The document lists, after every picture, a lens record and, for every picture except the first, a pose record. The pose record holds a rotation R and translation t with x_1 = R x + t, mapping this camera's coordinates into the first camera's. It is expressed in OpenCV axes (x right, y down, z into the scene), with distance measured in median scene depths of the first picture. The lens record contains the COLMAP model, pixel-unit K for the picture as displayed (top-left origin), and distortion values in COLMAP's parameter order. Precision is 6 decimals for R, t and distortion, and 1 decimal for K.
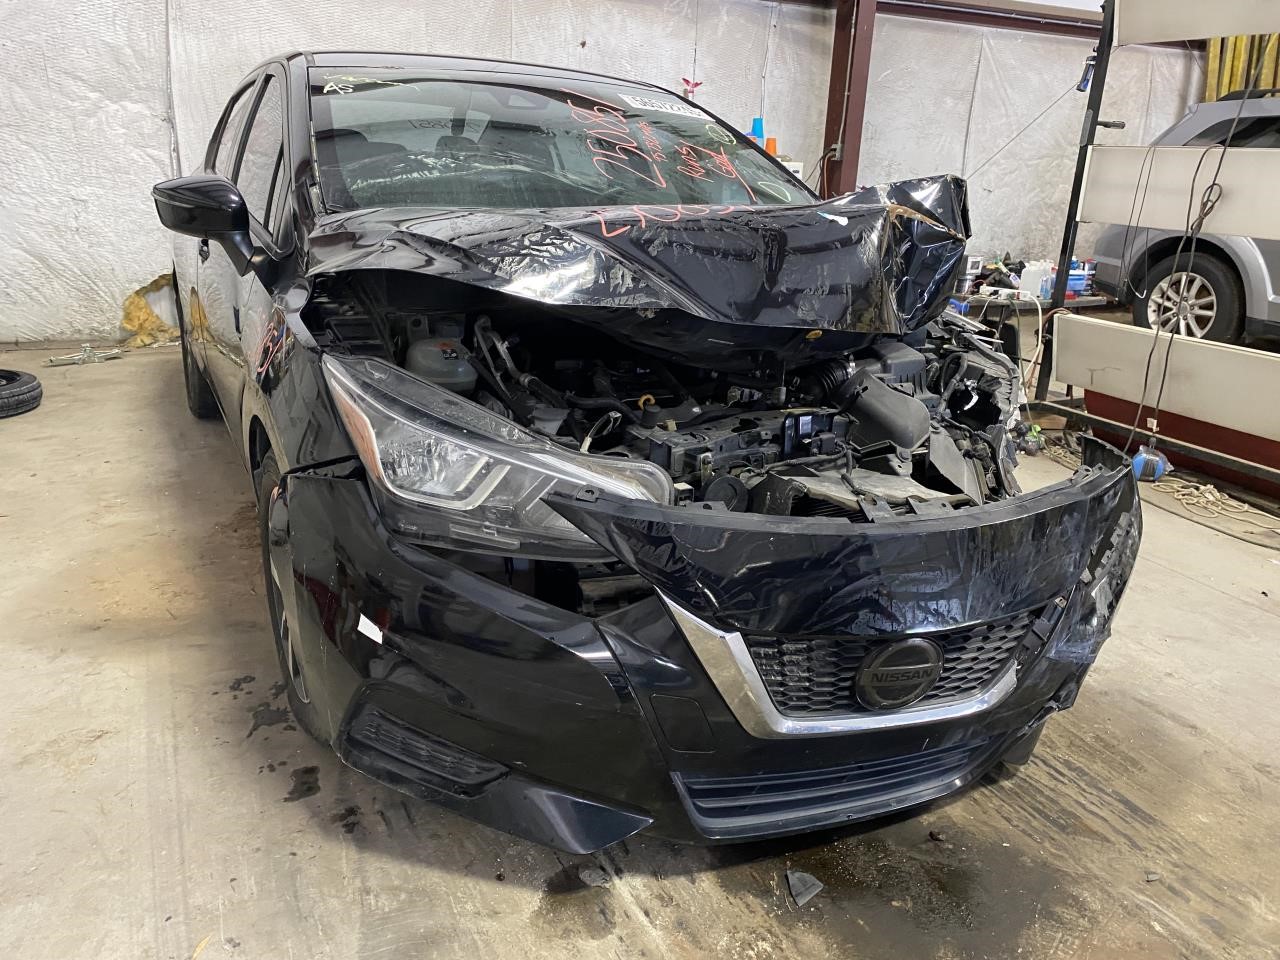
lens RADIAL K [[967.0, 0, 633.1], [0, 967.0, 482.1], [0, 0, 1]] dist [0.005212, -0.006445]
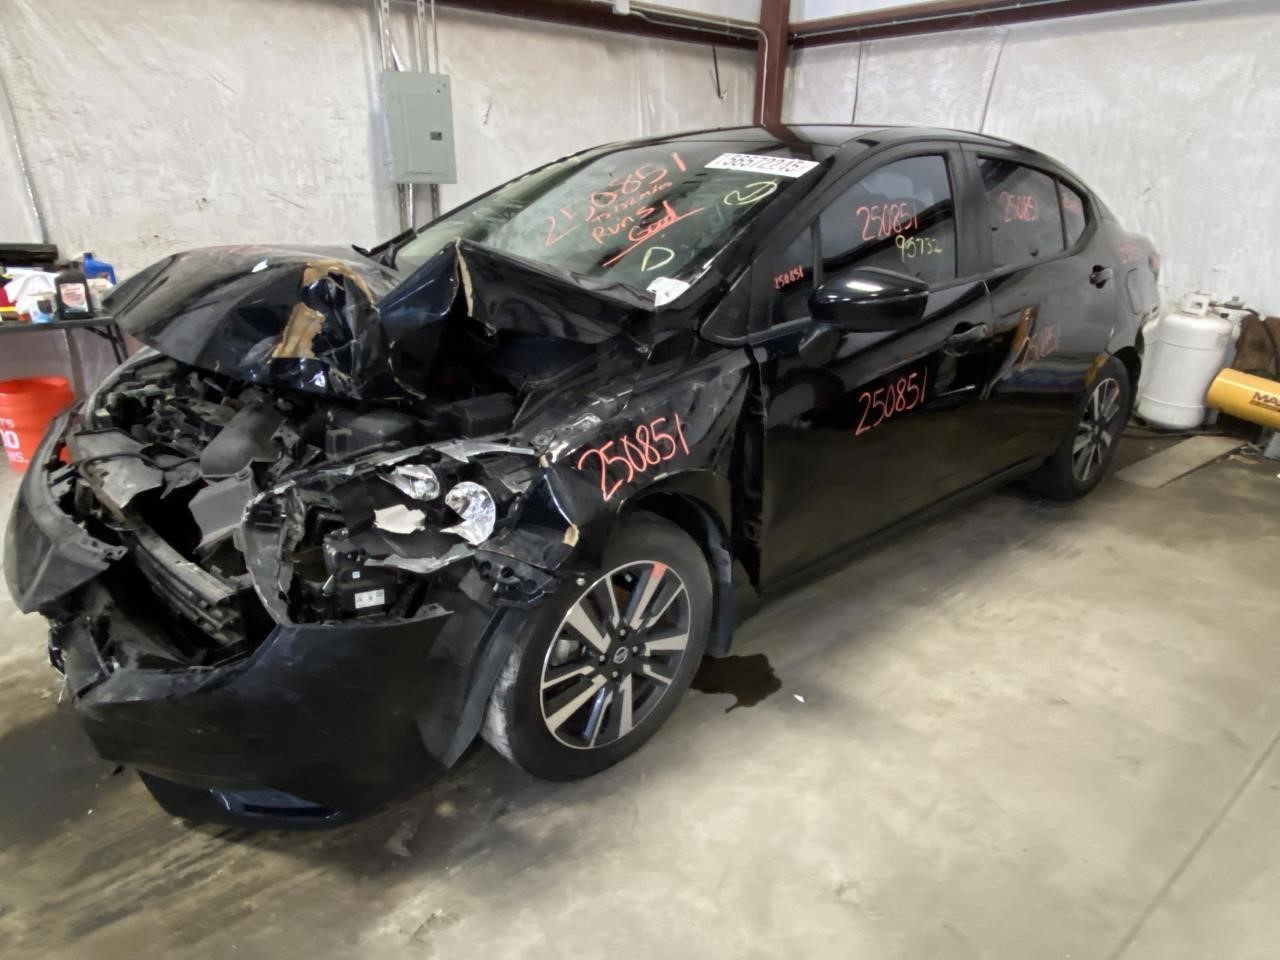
lens RADIAL K [[782.2, 0, 642.4], [0, 782.2, 484.8], [0, 0, 1]] dist [0.022321, -0.027774]
pose [[0.249798, 0.313269, -0.916223, 1.154200], [-0.317581, 0.920386, 0.228107, -0.363341], [0.914737, 0.233994, 0.329398, 1.090178]]
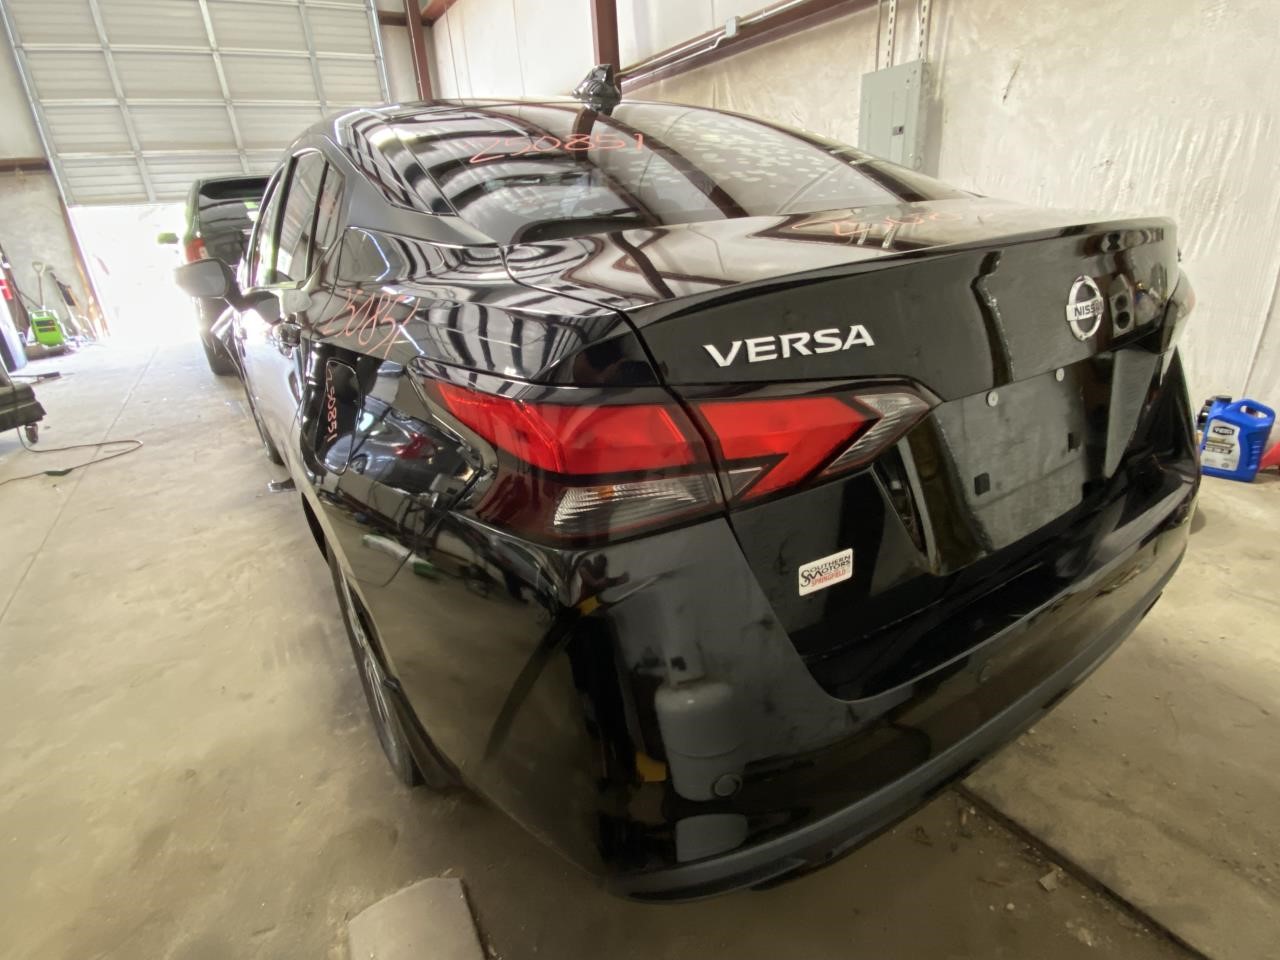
lens RADIAL K [[661.5, 0, 640.0], [0, 661.5, 480.0], [0, 0, 1]] dist [0.018348, -0.019746]
pose [[-0.994125, 0.057560, -0.091669, -0.466062], [-0.015721, 0.761132, 0.648407, -1.038941], [0.107095, 0.646038, -0.755755, 3.024117]]
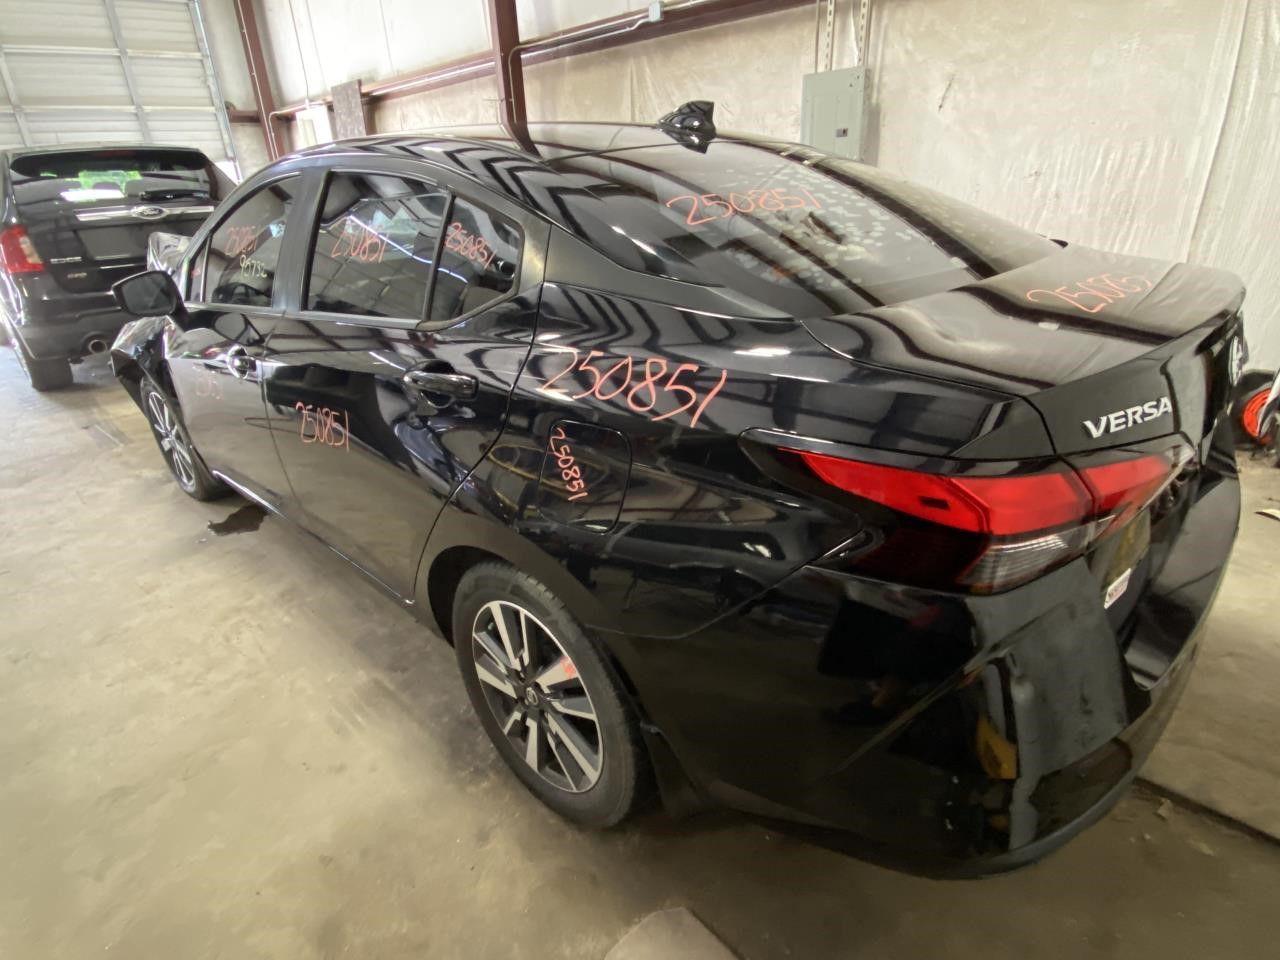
lens RADIAL K [[713.2, 0, 646.2], [0, 713.2, 481.4], [0, 0, 1]] dist [0.024574, -0.025171]
pose [[-0.945210, 0.128079, -0.300290, -0.125025], [-0.103584, 0.754637, 0.647914, -1.112393], [0.309594, 0.643520, -0.700024, 2.986088]]
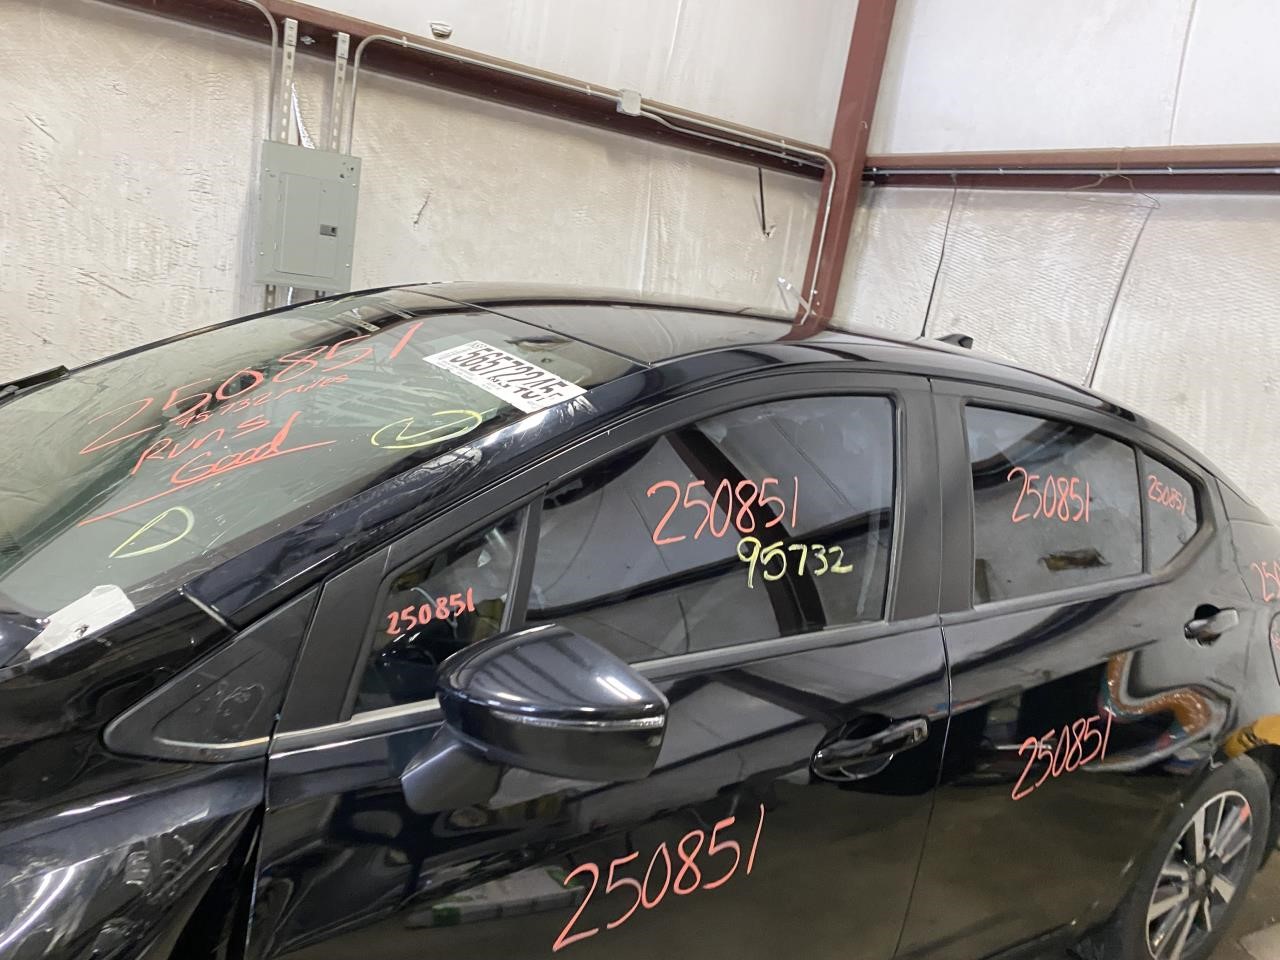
lens RADIAL K [[967.0, 0, 633.1], [0, 967.0, 482.1], [0, 0, 1]] dist [0.005212, -0.006445]
pose [[0.114327, 0.175071, -0.977896, 0.790207], [-0.460240, 0.881678, 0.104038, -0.628605], [0.880403, 0.438172, 0.181374, 1.492734]]
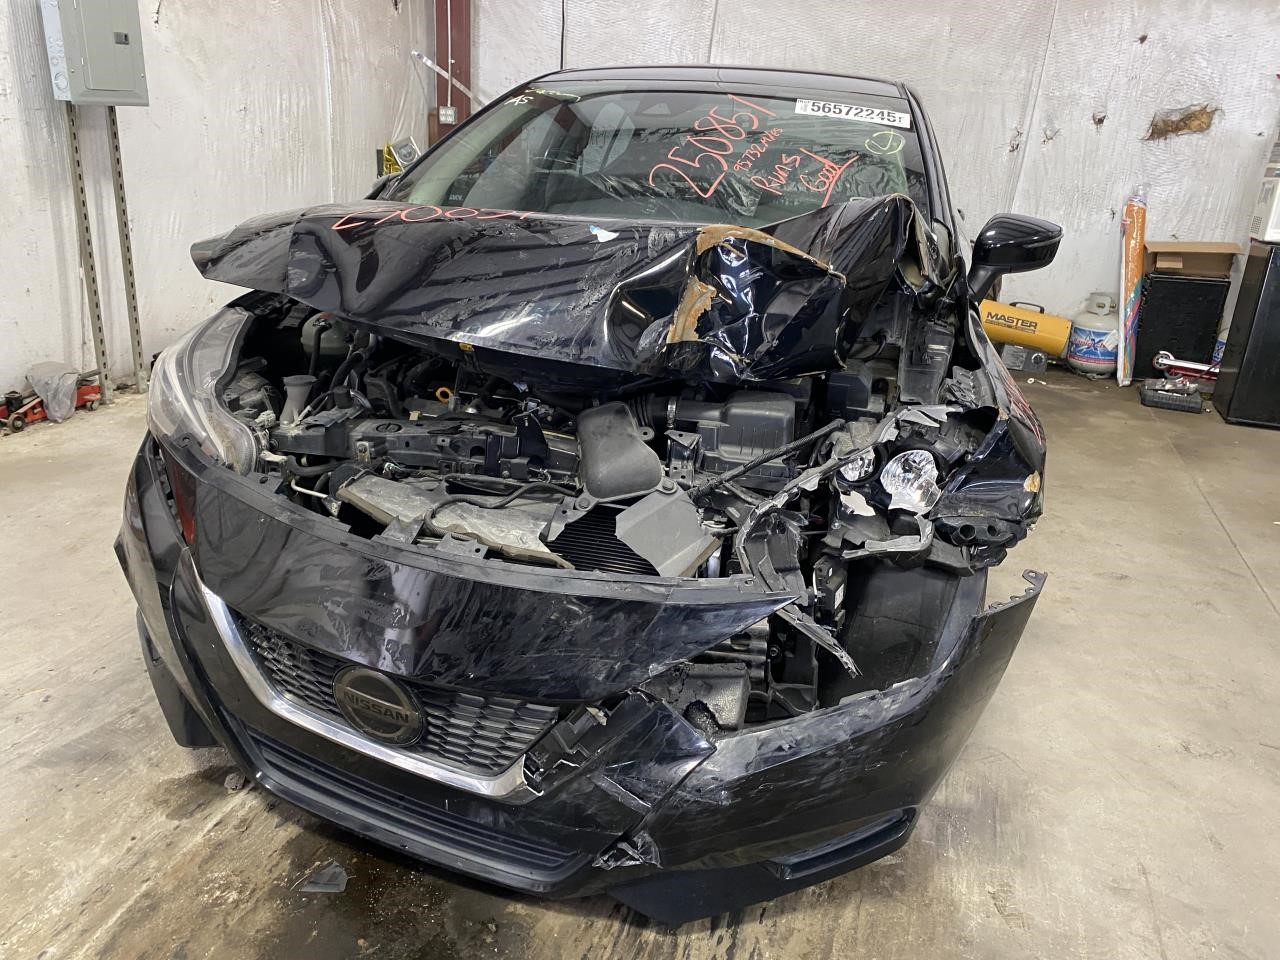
lens RADIAL K [[969.2, 0, 626.0], [0, 969.2, 456.6], [0, 0, 1]] dist [0.001736, -0.004062]
pose [[0.725568, 0.216647, -0.653158, 0.806761], [-0.236851, 0.969780, 0.058558, -0.119708], [0.646106, 0.112213, 0.754954, 0.324349]]
